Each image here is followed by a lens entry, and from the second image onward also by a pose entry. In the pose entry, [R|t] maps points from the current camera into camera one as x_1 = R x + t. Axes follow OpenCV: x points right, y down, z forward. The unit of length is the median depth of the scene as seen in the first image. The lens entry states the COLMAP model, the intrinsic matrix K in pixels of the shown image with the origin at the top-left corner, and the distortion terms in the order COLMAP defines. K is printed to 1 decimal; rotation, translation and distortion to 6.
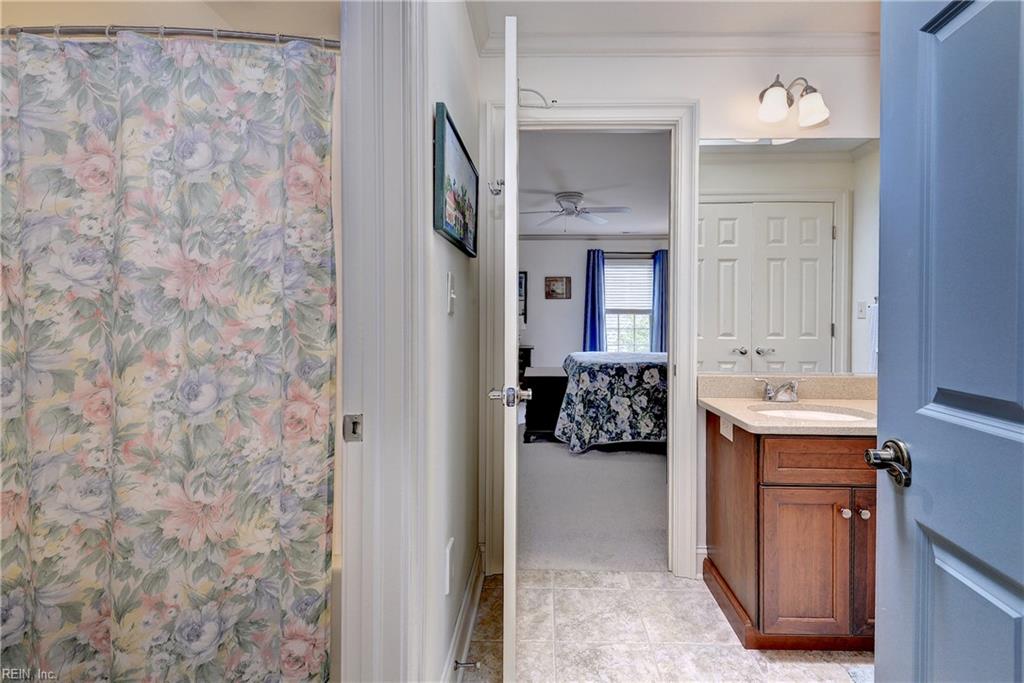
lens RADIAL K [[480.3, 0, 522.6], [0, 480.3, 322.9], [0, 0, 1]] dist [0.017375, -0.003477]
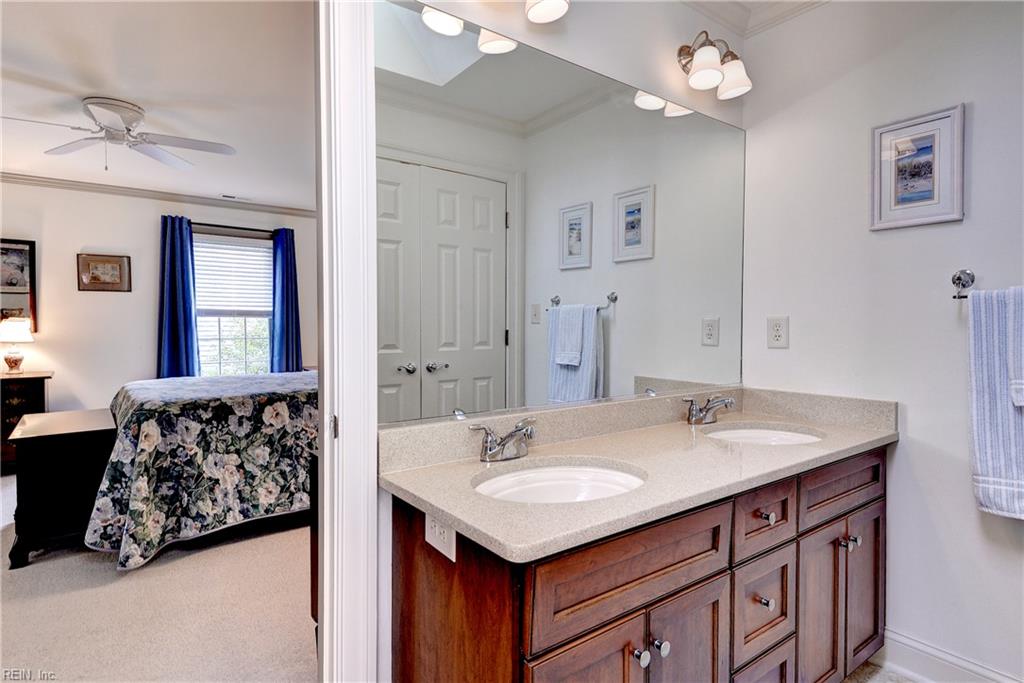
lens RADIAL K [[551.9, 0, 527.0], [0, 551.9, 333.2], [0, 0, 1]] dist [0.017146, -0.002254]
pose [[0.764971, -0.015753, 0.643872, 0.049285], [0.008934, 0.999864, 0.013848, -0.004513], [-0.644003, -0.004841, 0.765008, 0.217611]]
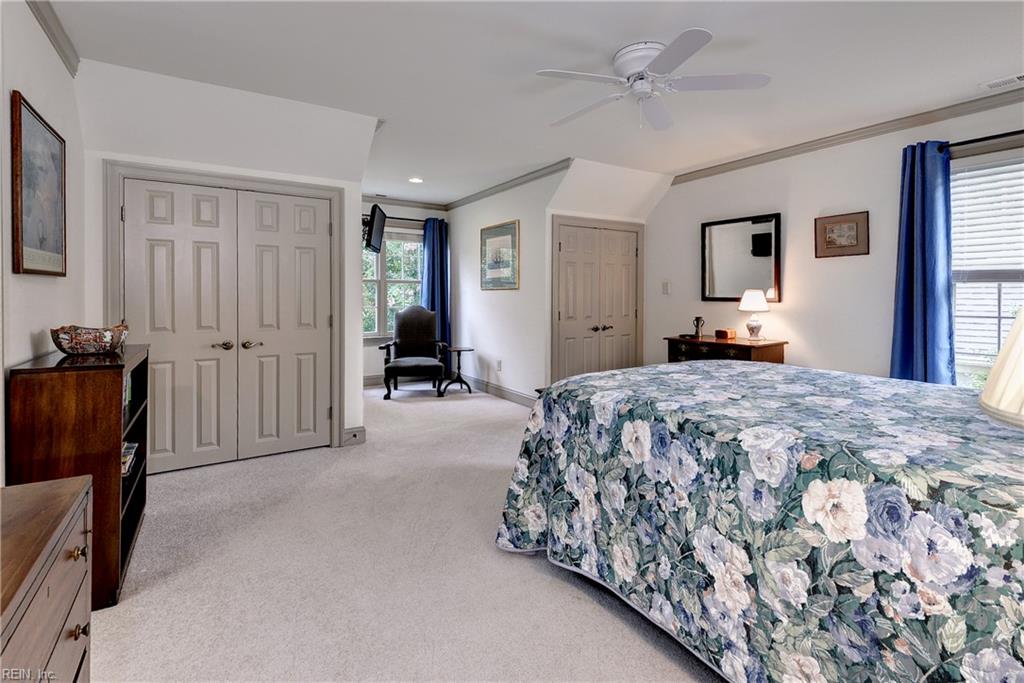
lens RADIAL K [[480.3, 0, 492.2], [0, 480.3, 295.4], [0, 0, 1]] dist [0.017375, -0.003477]
pose [[0.550797, -0.003729, -0.834631, 0.527123], [-0.006071, 0.999946, -0.008474, -0.001474], [0.834617, 0.009735, 0.550745, 0.682189]]
